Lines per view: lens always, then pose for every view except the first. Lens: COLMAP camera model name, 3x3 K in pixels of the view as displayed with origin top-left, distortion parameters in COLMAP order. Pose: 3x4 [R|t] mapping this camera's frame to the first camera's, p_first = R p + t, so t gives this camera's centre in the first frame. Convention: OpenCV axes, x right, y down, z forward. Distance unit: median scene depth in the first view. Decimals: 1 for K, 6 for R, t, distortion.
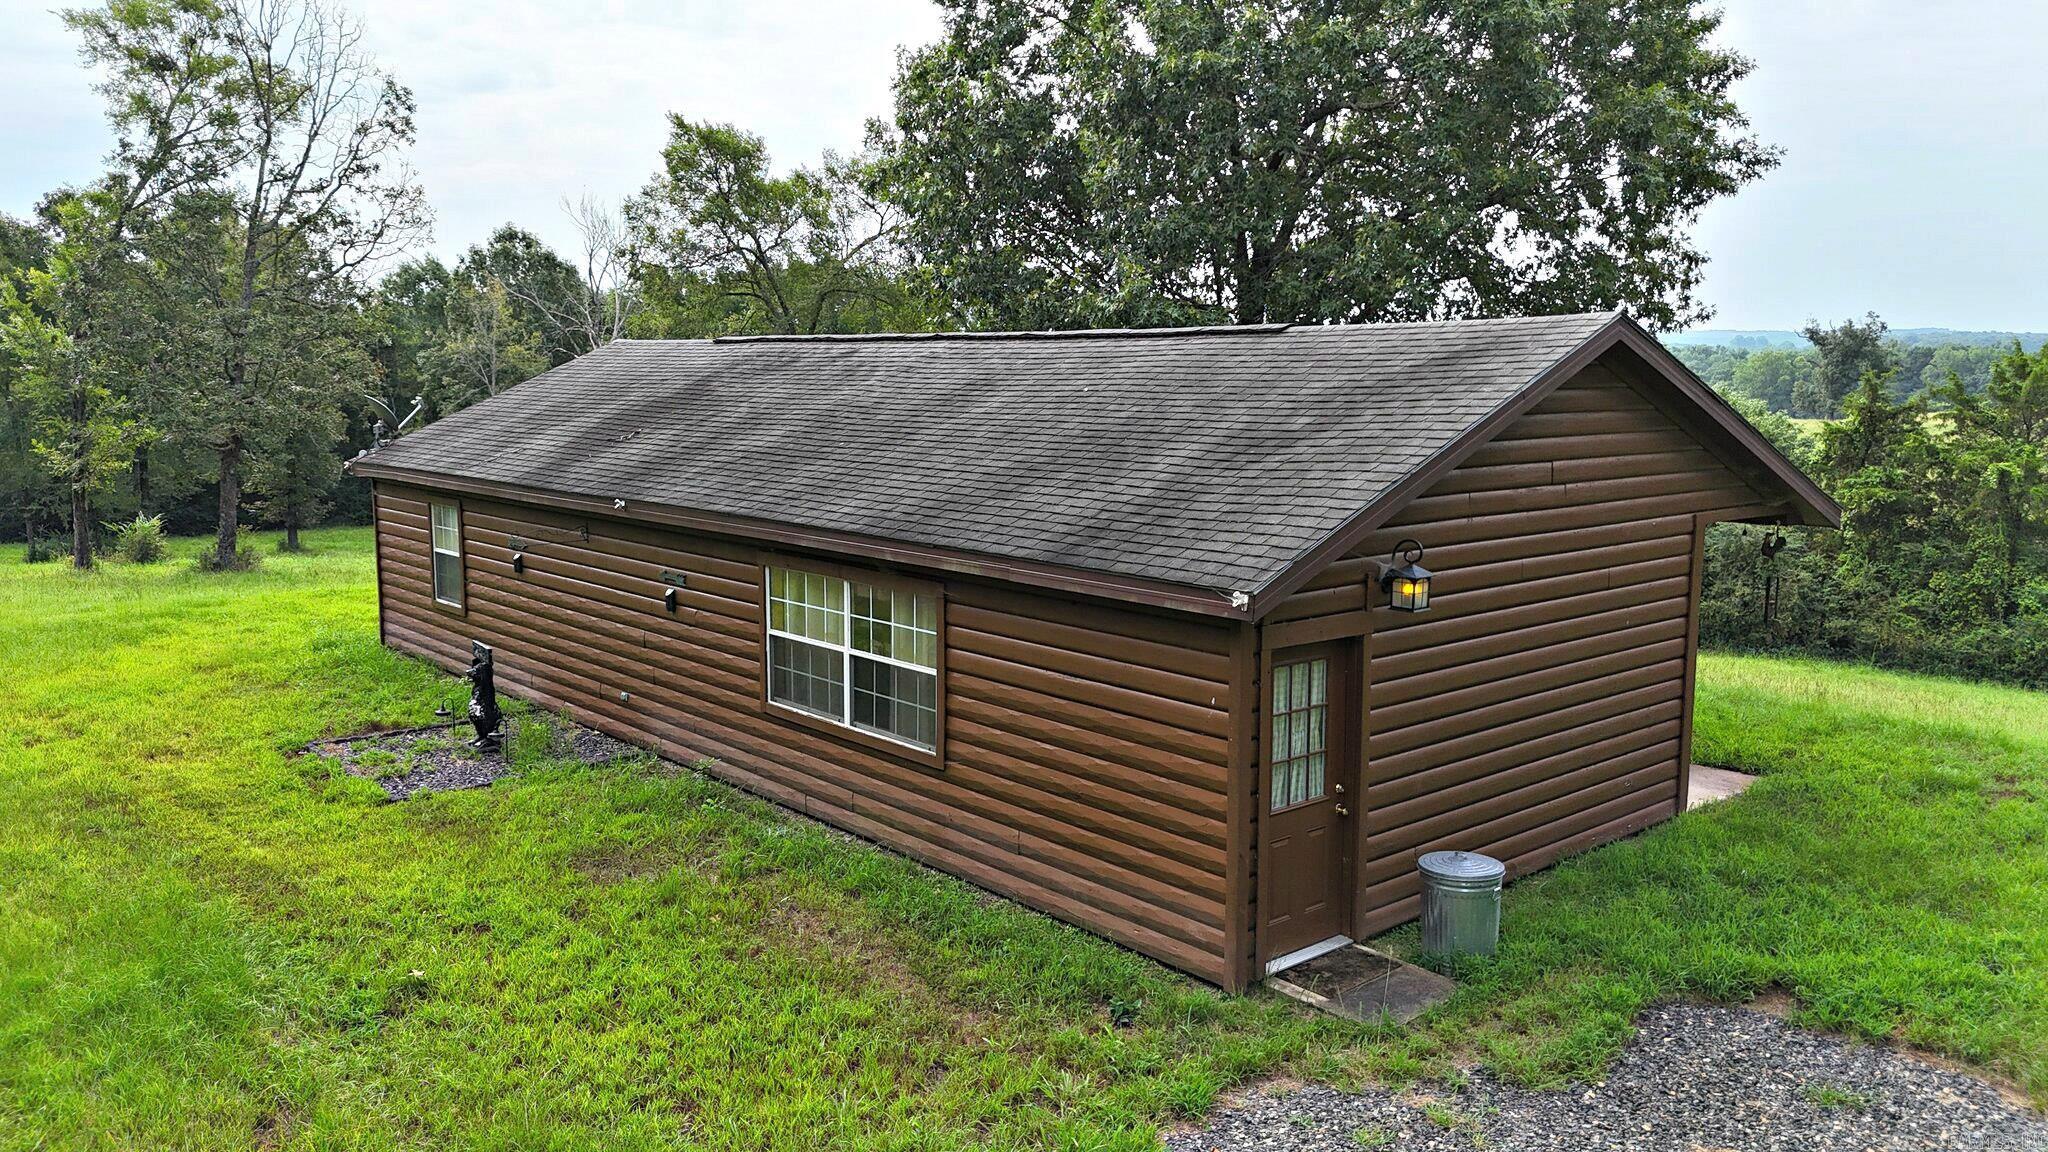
lens RADIAL K [[1463.5, 0, 1011.1], [0, 1463.5, 559.8], [0, 0, 1]] dist [0.009673, -0.028170]
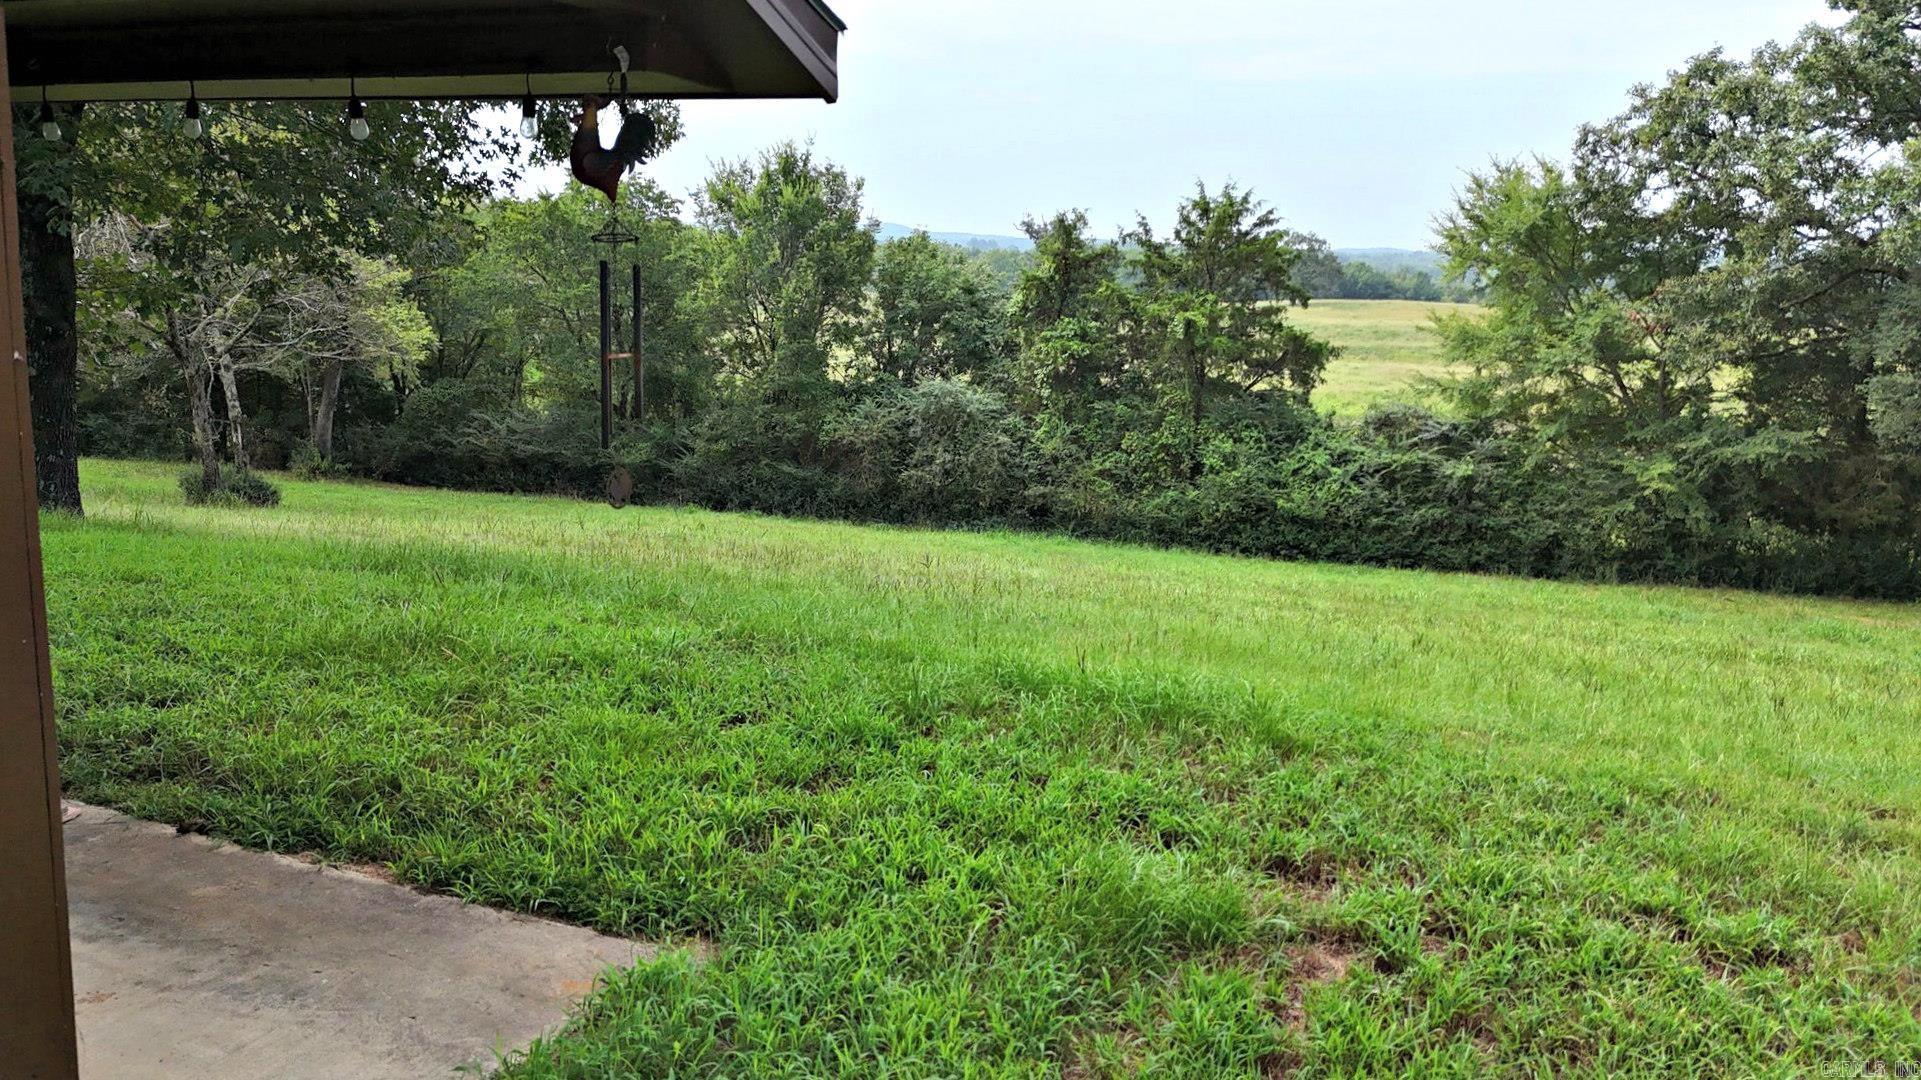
lens RADIAL K [[1372.8, 0, 962.8], [0, 1372.8, 542.6], [0, 0, 1]] dist [0.009673, -0.028170]
pose [[0.903043, -0.045758, 0.427106, 0.157682], [0.017830, 0.997446, 0.069164, 0.015993], [-0.429180, -0.054842, 0.901553, 0.247998]]
